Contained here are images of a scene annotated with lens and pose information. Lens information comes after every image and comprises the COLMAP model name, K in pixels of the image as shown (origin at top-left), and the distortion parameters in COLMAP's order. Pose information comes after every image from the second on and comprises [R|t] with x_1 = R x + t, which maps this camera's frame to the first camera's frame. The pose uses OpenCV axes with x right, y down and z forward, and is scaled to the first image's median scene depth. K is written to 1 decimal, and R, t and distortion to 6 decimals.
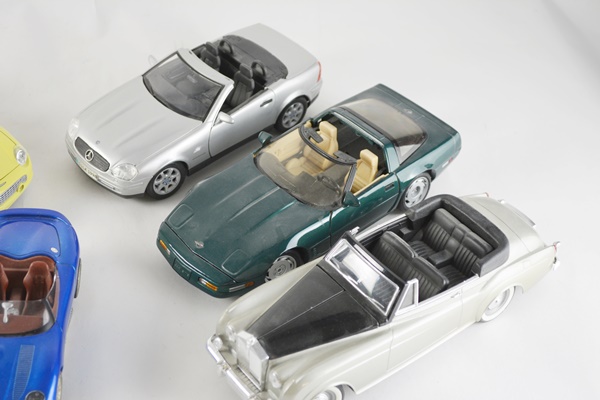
lens RADIAL K [[1136.4, 0, 250.8], [0, 1136.4, 200.1], [0, 0, 1]] dist [0.036079, -0.012437]
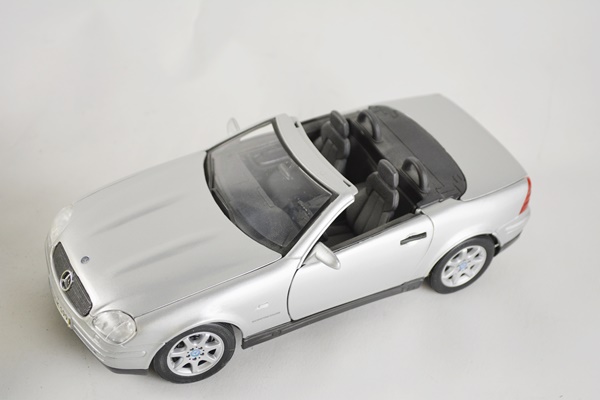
lens RADIAL K [[1136.4, 0, 250.8], [0, 1136.4, 200.1], [0, 0, 1]] dist [0.036079, -0.012437]
pose [[0.965285, 0.169728, -0.198537, 0.042638], [-0.180573, 0.982838, -0.037722, -0.068706], [0.188727, 0.072263, 0.979367, 0.455084]]
